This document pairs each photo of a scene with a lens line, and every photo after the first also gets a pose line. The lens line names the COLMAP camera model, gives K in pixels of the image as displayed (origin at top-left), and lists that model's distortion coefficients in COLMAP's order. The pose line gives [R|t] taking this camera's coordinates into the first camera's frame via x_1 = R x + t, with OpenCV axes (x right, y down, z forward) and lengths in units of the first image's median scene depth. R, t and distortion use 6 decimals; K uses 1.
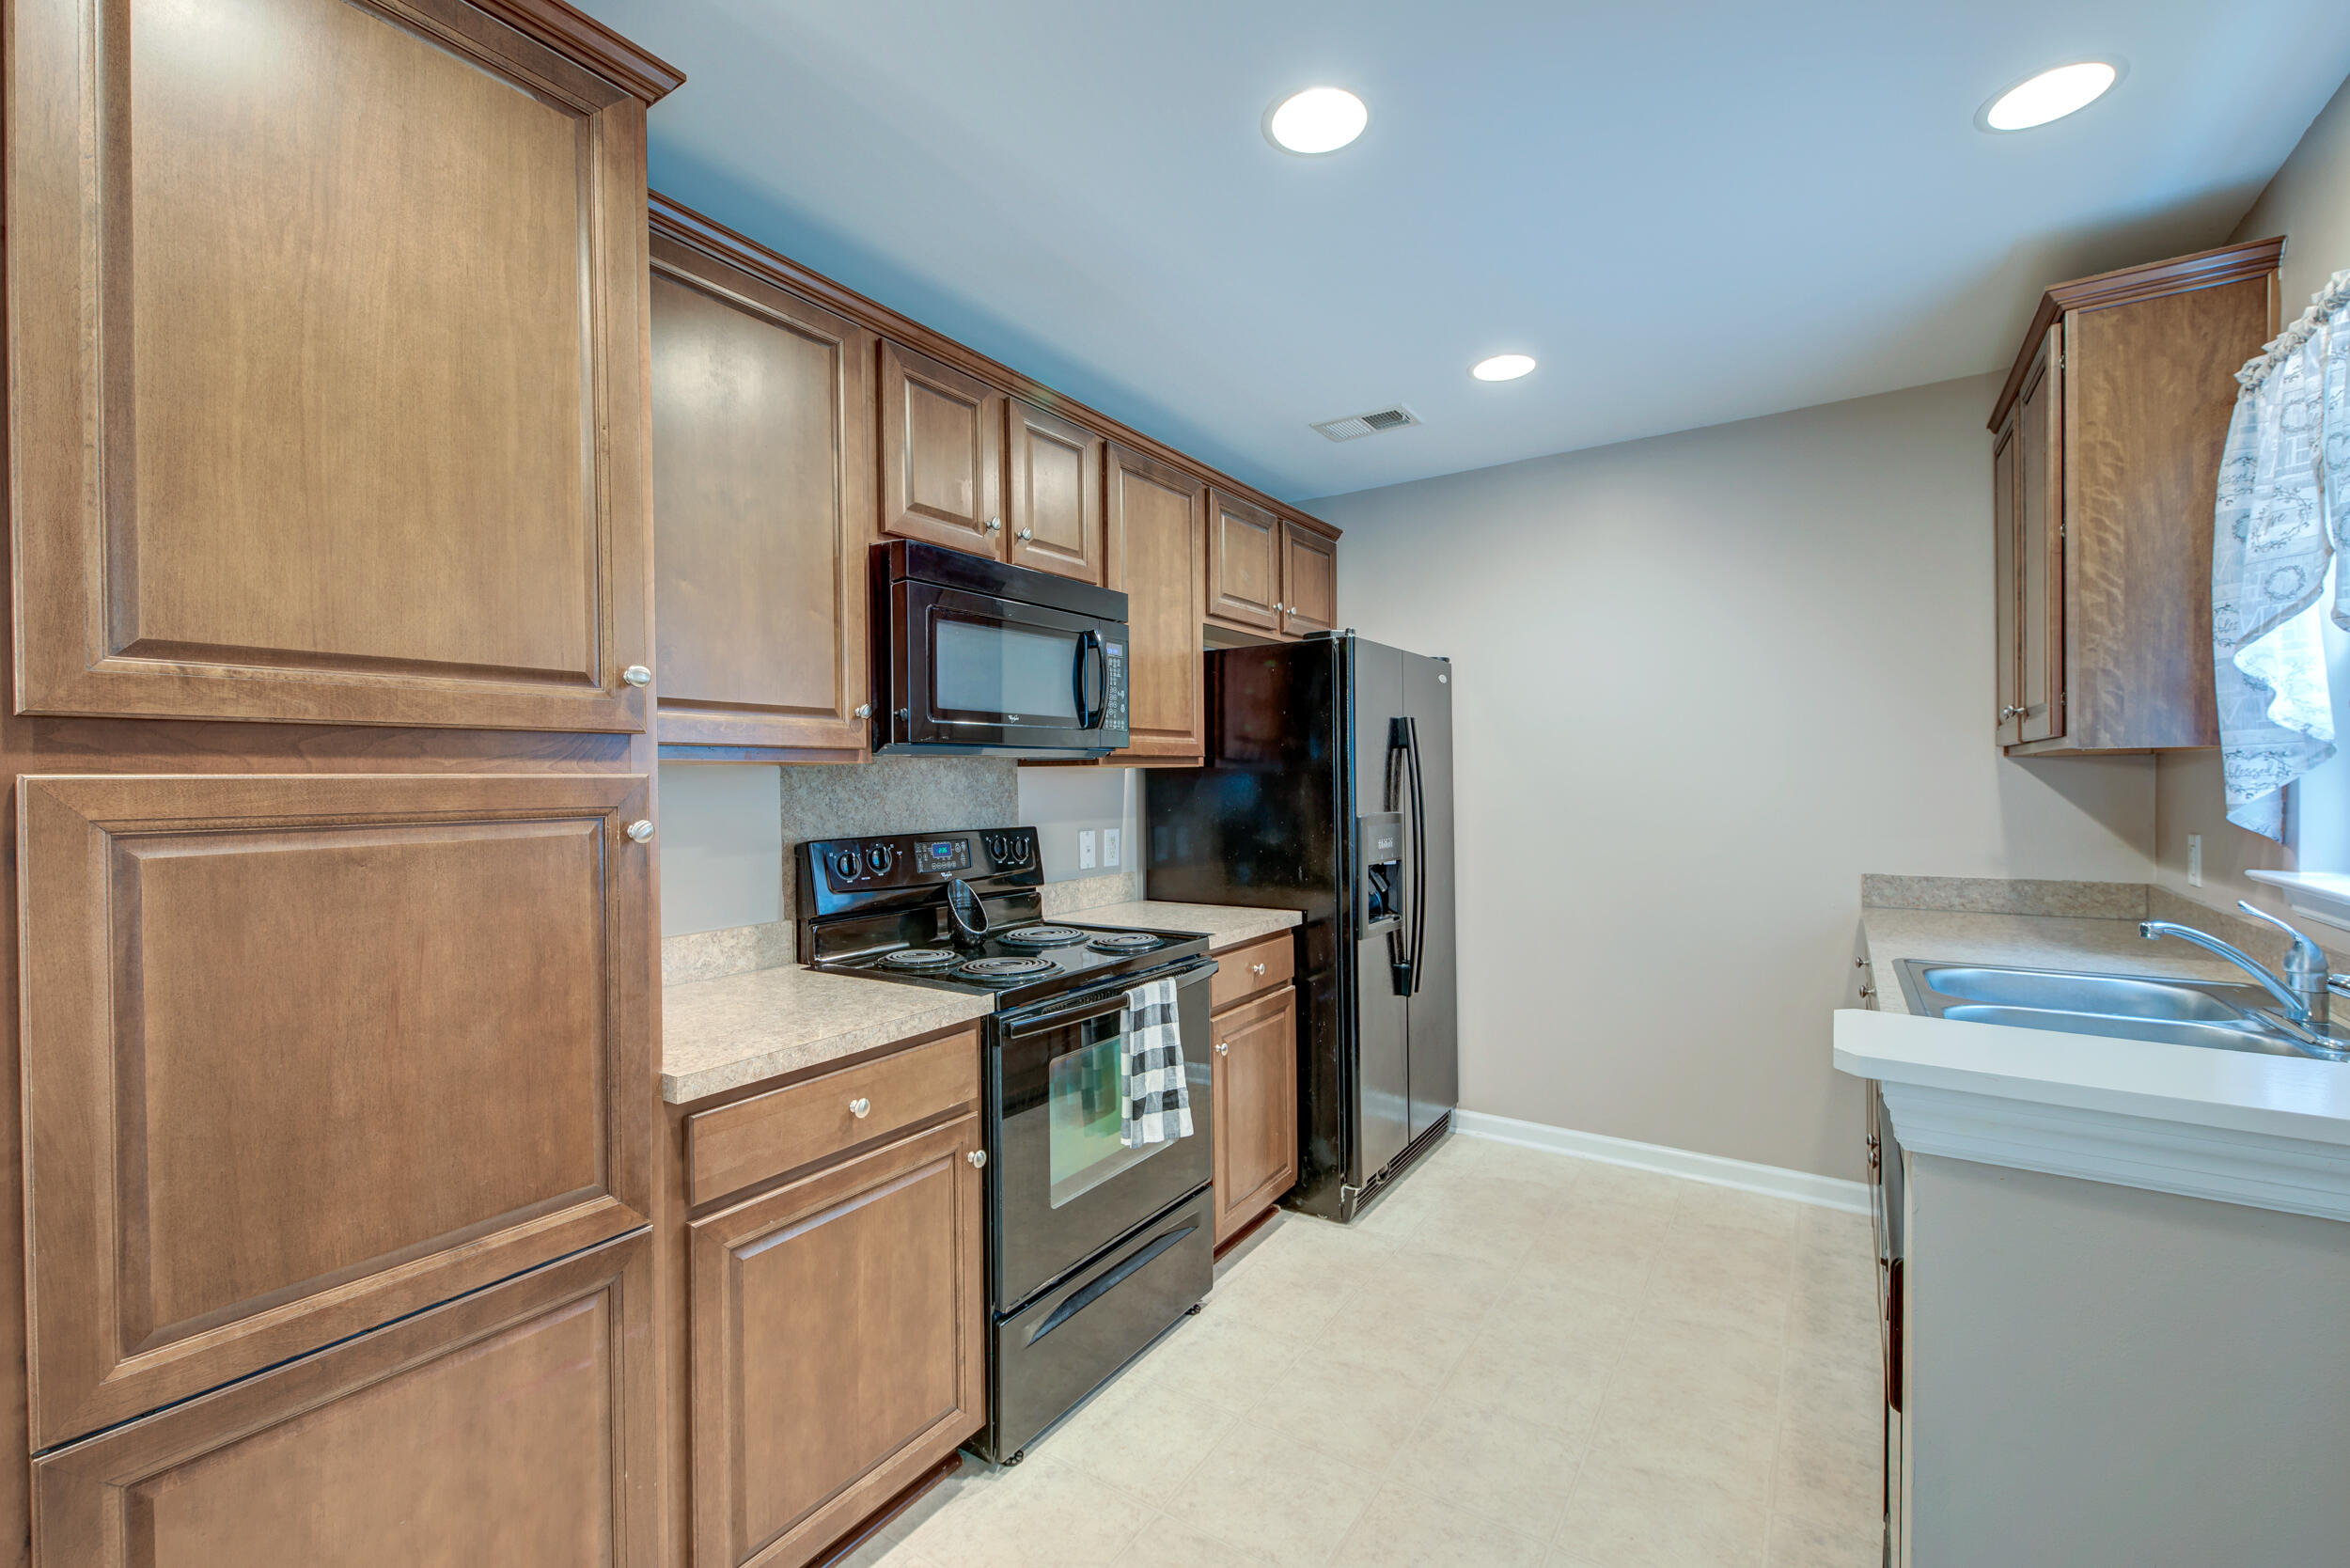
lens RADIAL K [[995.1, 0, 1192.1], [0, 995.1, 798.2], [0, 0, 1]] dist [0.023870, -0.010324]
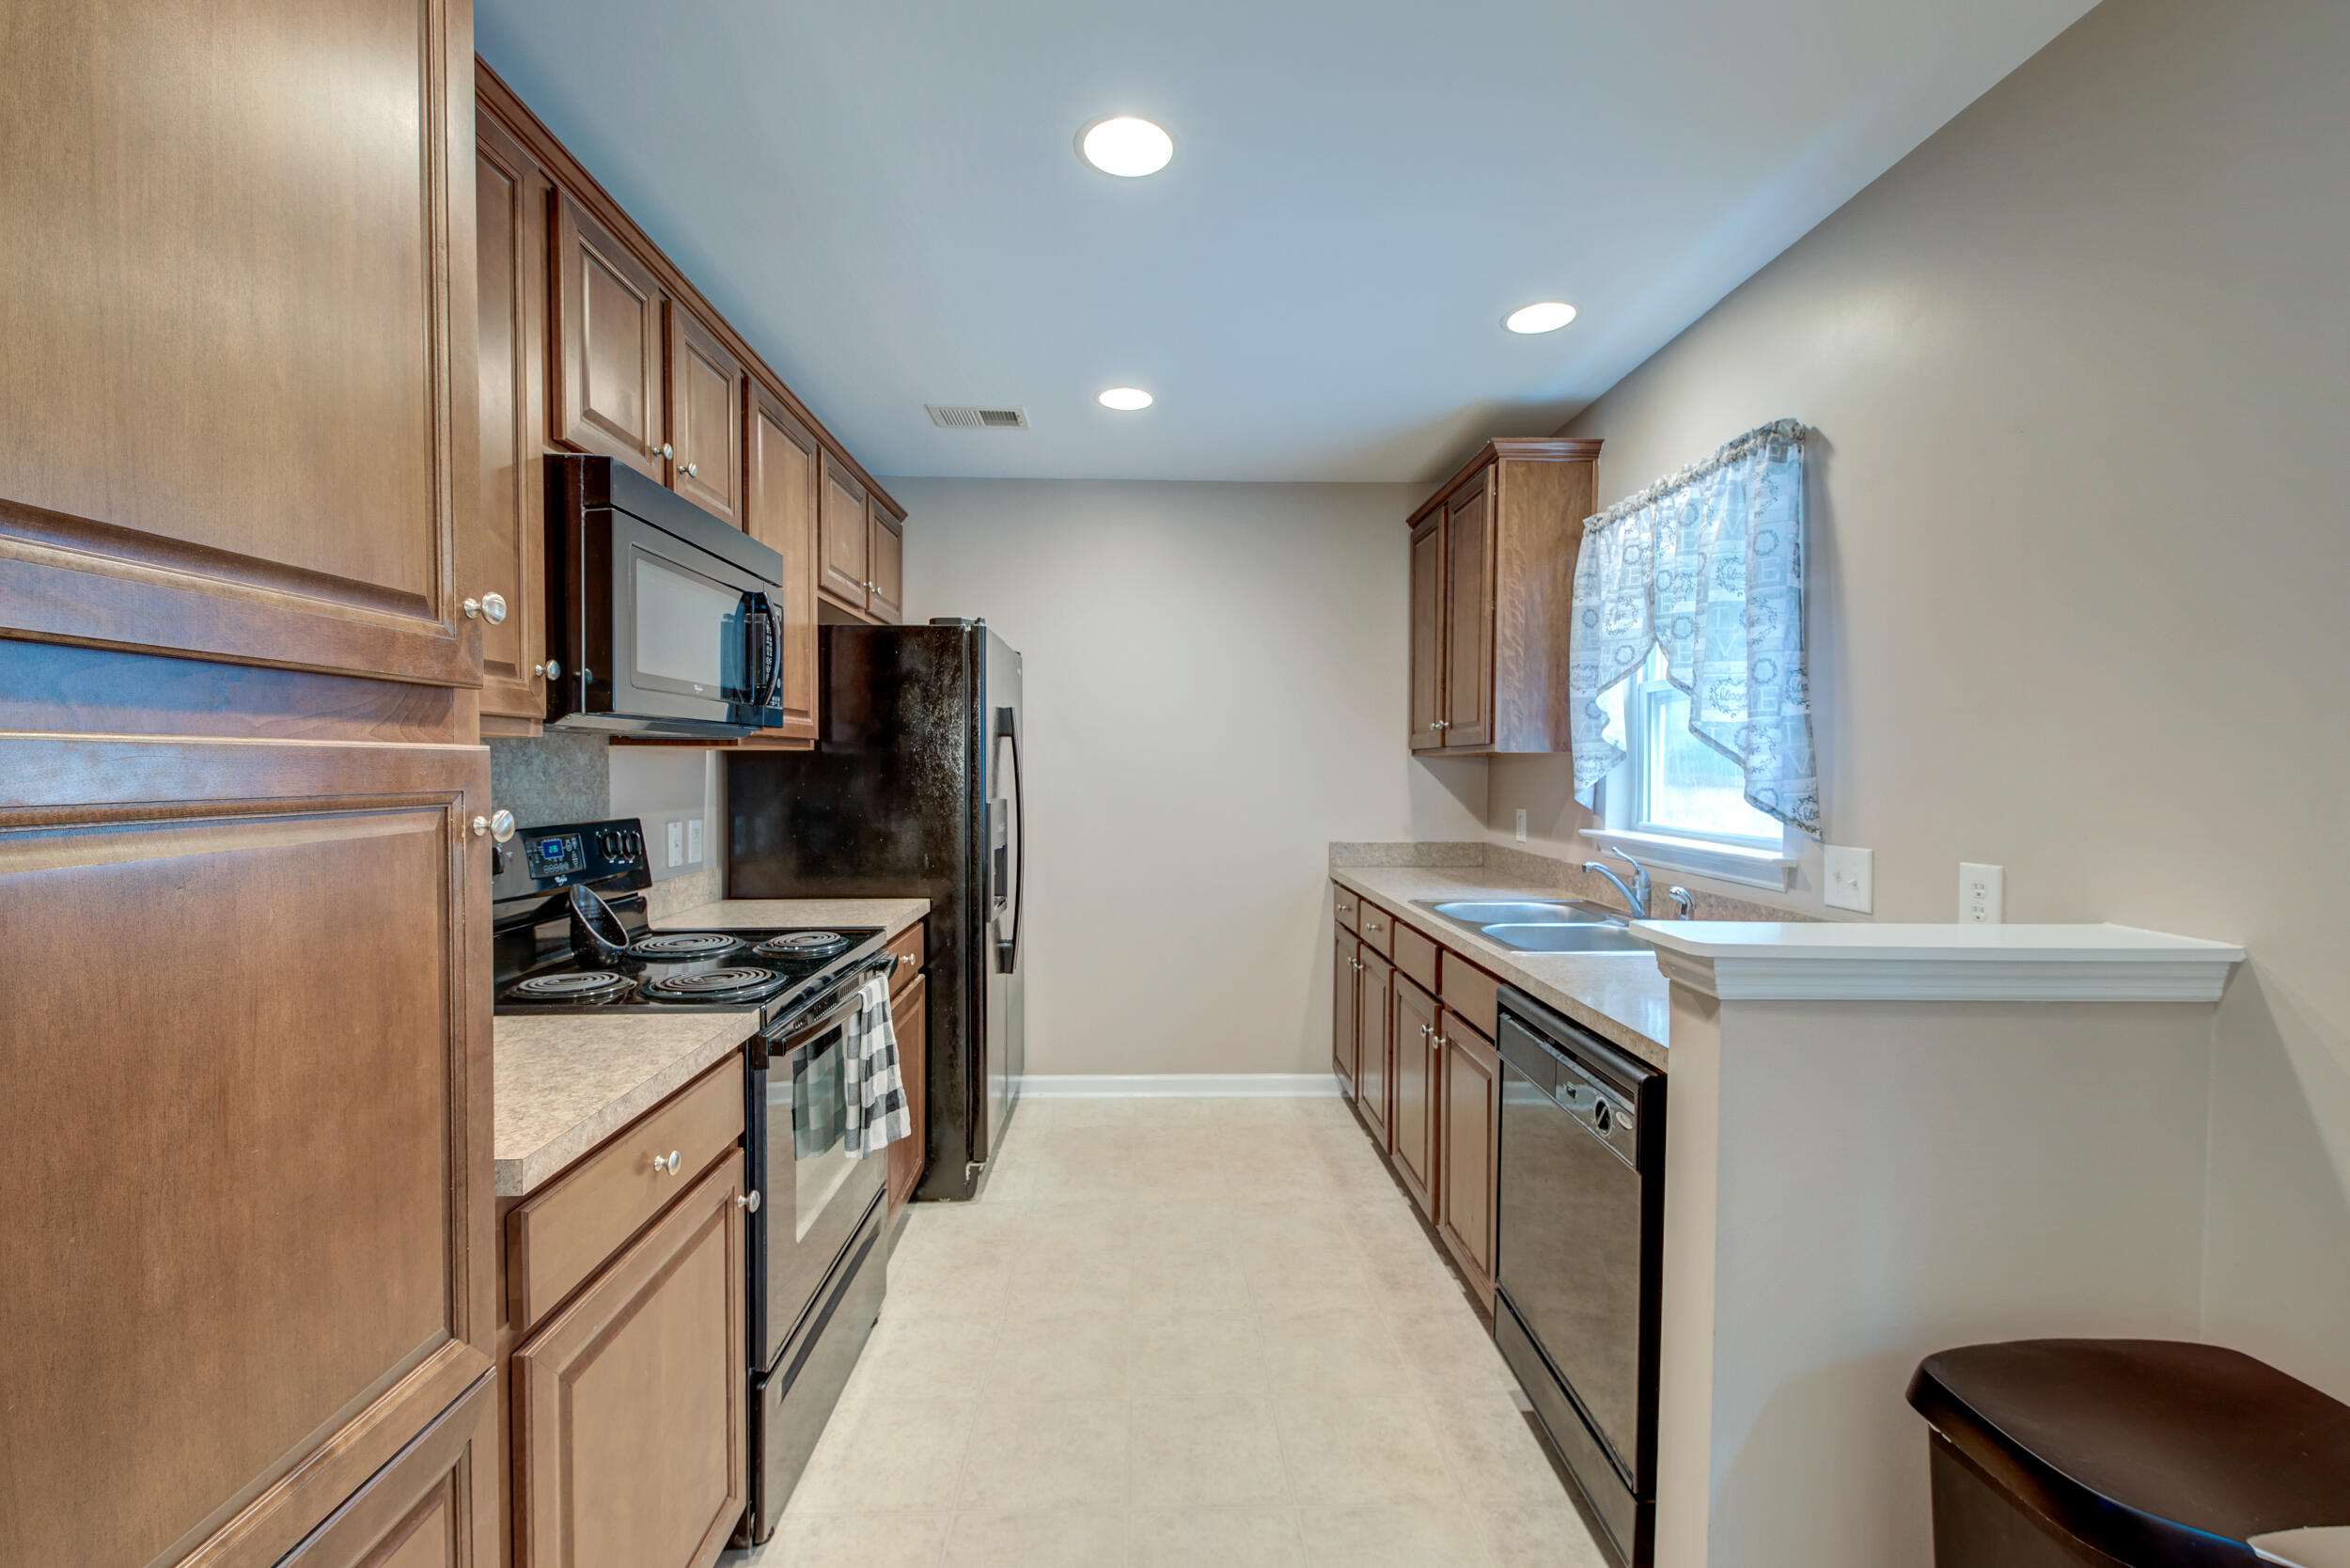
lens RADIAL K [[980.2, 0, 1181.4], [0, 980.2, 803.6], [0, 0, 1]] dist [0.021477, -0.008859]
pose [[0.811494, -0.009414, 0.584285, -0.351536], [-0.000546, 0.999858, 0.016867, 0.003102], [-0.584360, -0.014007, 0.811373, 0.084435]]
